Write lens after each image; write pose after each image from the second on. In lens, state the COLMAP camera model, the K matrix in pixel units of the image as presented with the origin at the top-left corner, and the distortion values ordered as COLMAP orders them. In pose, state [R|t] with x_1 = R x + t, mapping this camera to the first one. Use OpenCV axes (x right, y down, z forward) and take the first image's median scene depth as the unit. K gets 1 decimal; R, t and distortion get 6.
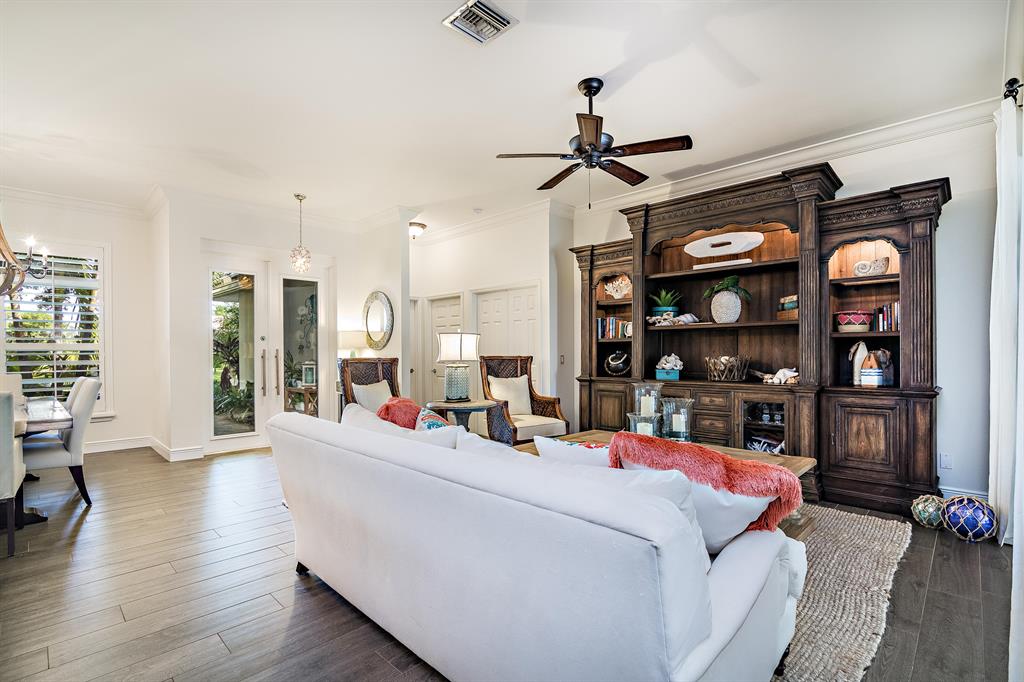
lens RADIAL K [[477.5, 0, 516.9], [0, 477.5, 355.8], [0, 0, 1]] dist [-0.005473, -0.000136]
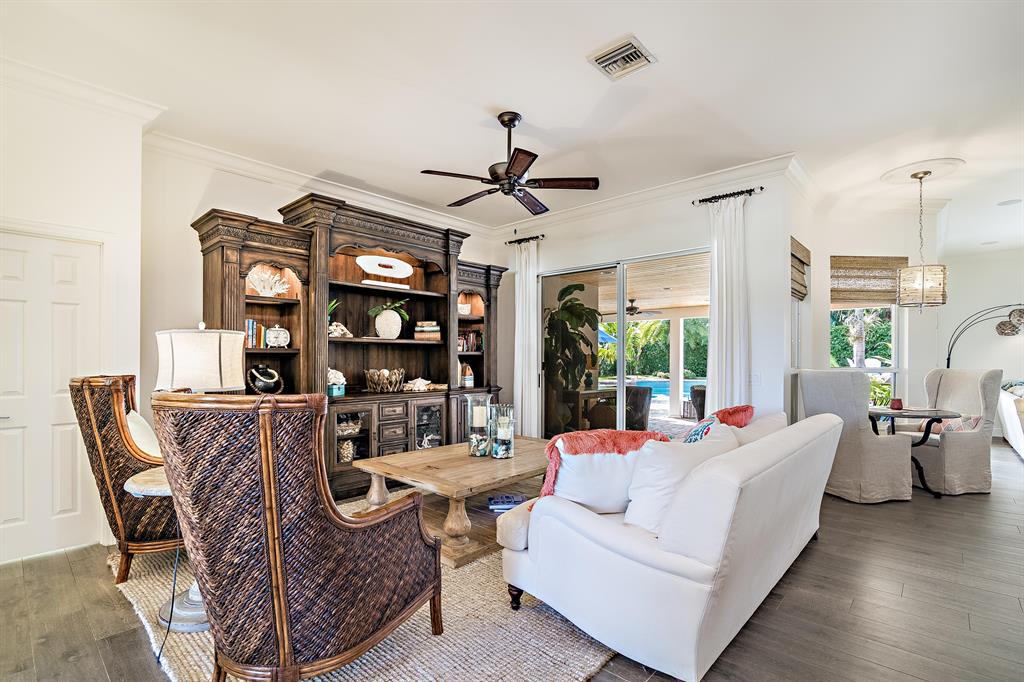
lens RADIAL K [[477.5, 0, 516.9], [0, 477.5, 355.8], [0, 0, 1]] dist [-0.005473, -0.000136]
pose [[-0.043523, 0.005580, 0.999037, -0.658981], [0.014440, 0.999883, -0.004956, -0.020172], [-0.998948, 0.014211, -0.043599, 0.744151]]
